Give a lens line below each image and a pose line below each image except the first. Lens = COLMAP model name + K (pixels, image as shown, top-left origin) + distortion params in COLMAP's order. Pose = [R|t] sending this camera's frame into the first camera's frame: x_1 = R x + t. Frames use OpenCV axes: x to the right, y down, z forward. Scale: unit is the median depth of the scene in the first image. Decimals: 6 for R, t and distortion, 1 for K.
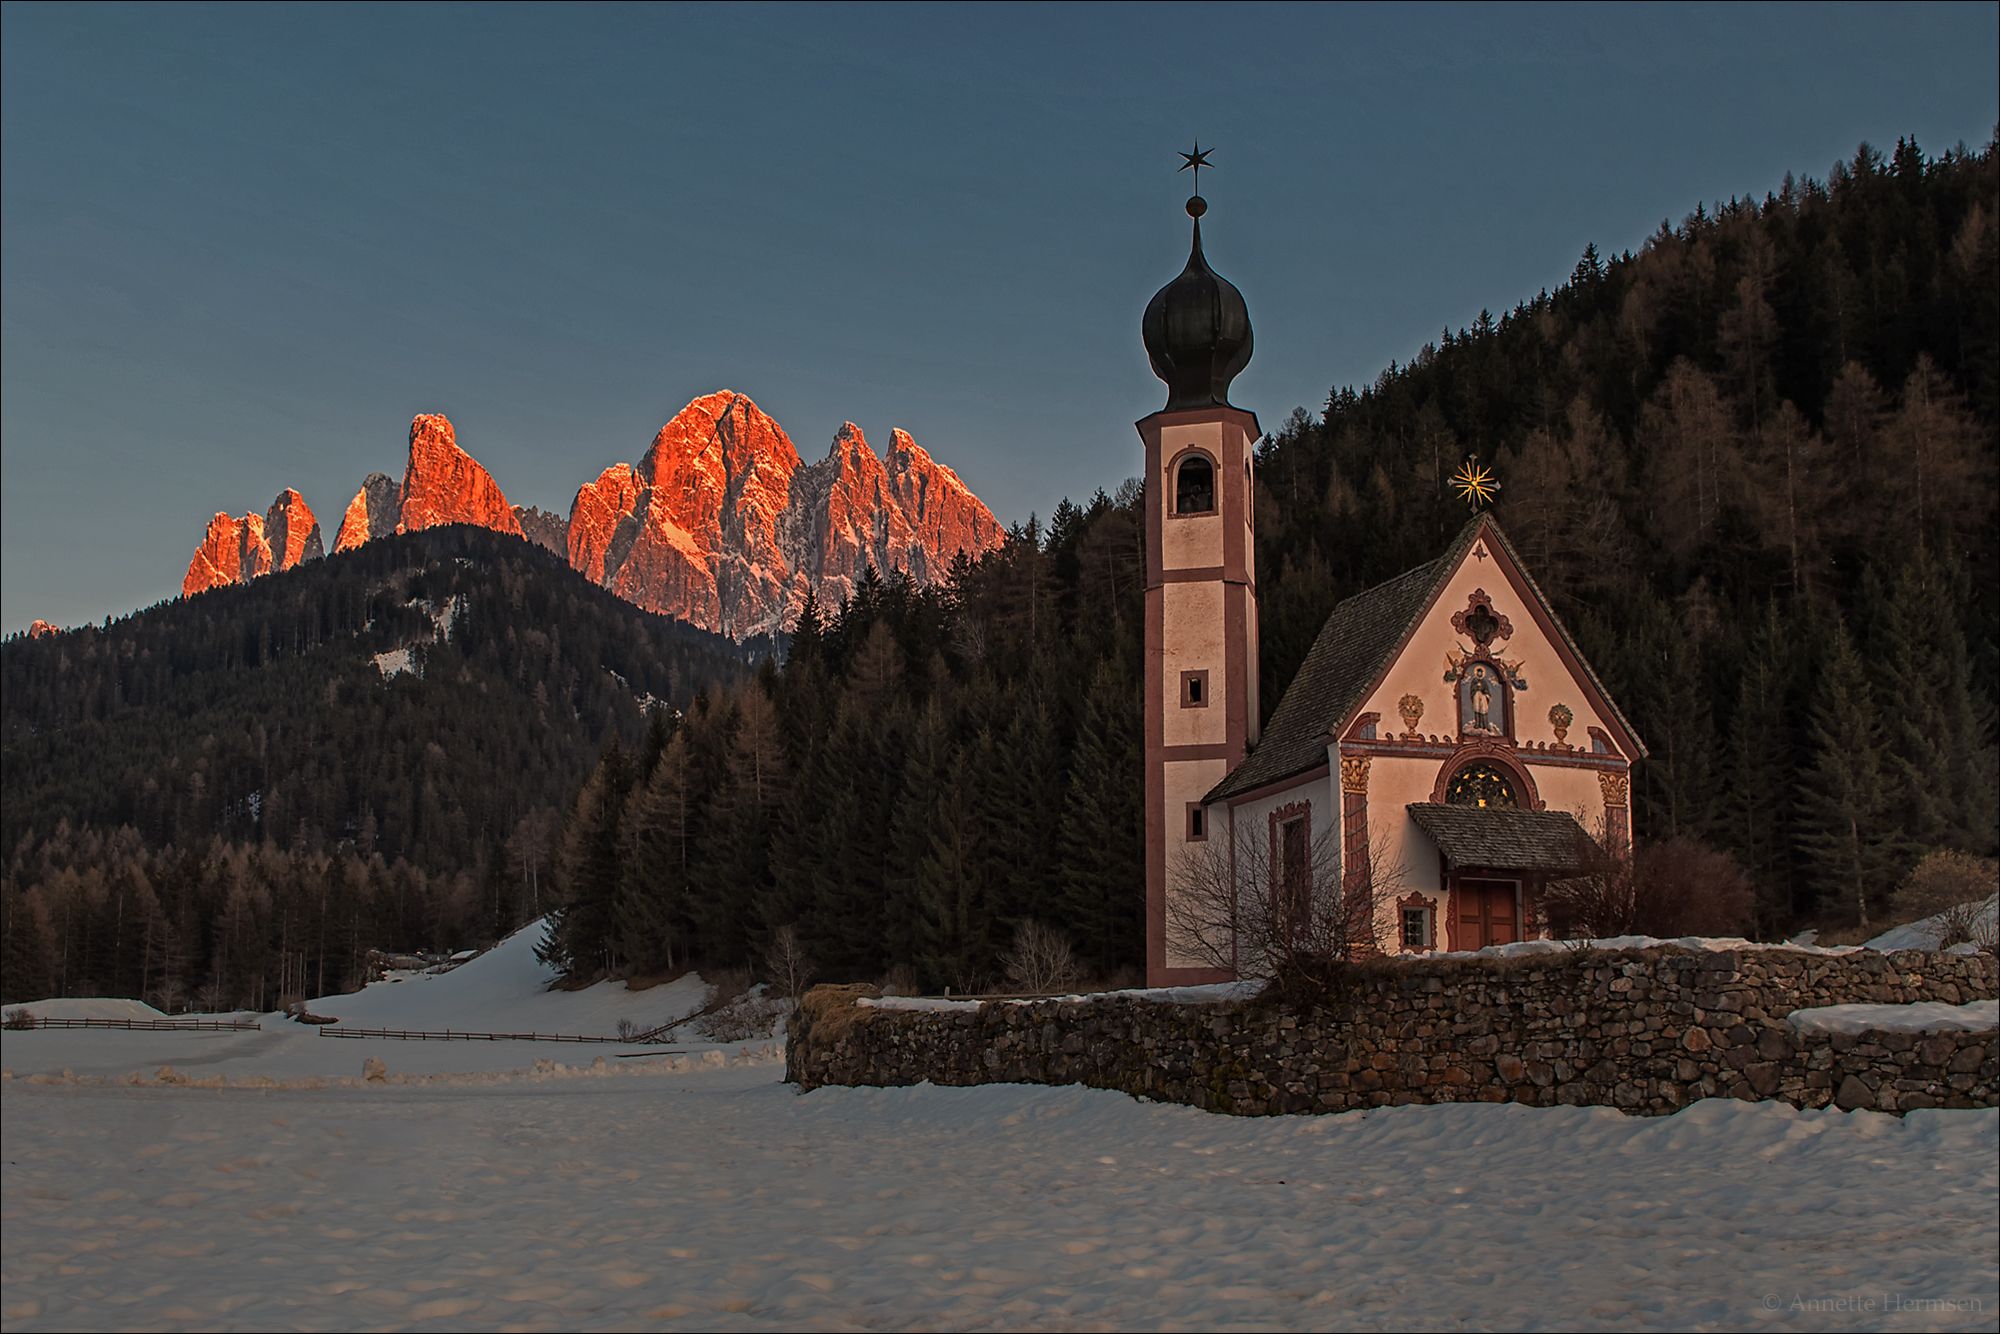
lens RADIAL K [[1564.6, 0, 932.0], [0, 1564.6, 979.8], [0, 0, 1]] dist [-0.006182, -0.004053]
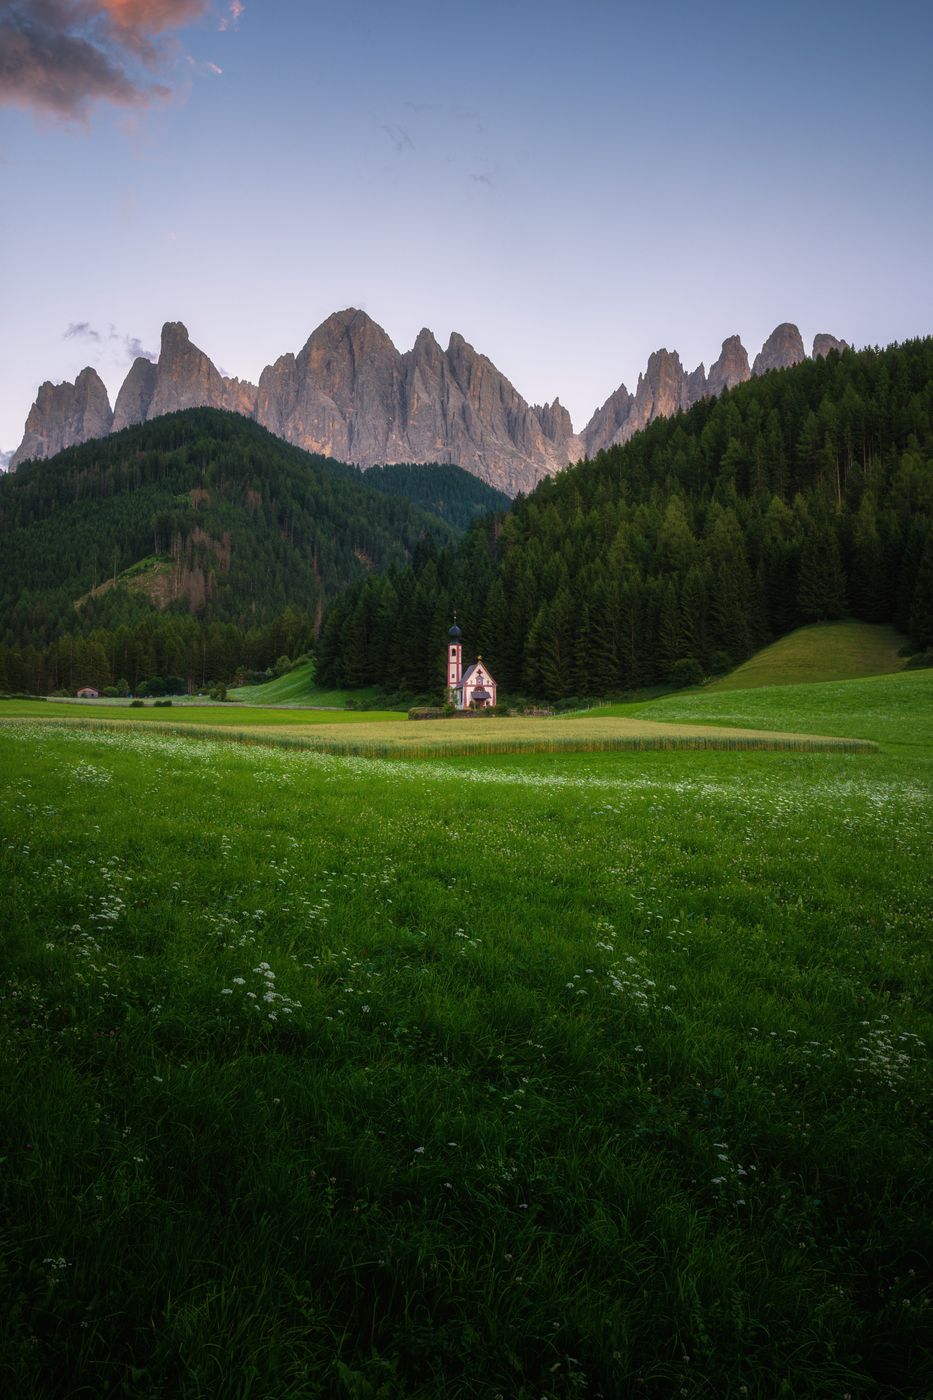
lens RADIAL K [[1328.7, 0, 455.6], [0, 1328.7, 718.9], [0, 0, 1]] dist [0.007403, 0.001407]
pose [[0.999294, -0.002059, -0.037513, 0.460982], [0.004376, 0.998079, 0.061806, -0.403599], [0.037314, -0.061926, 0.997383, -6.451662]]
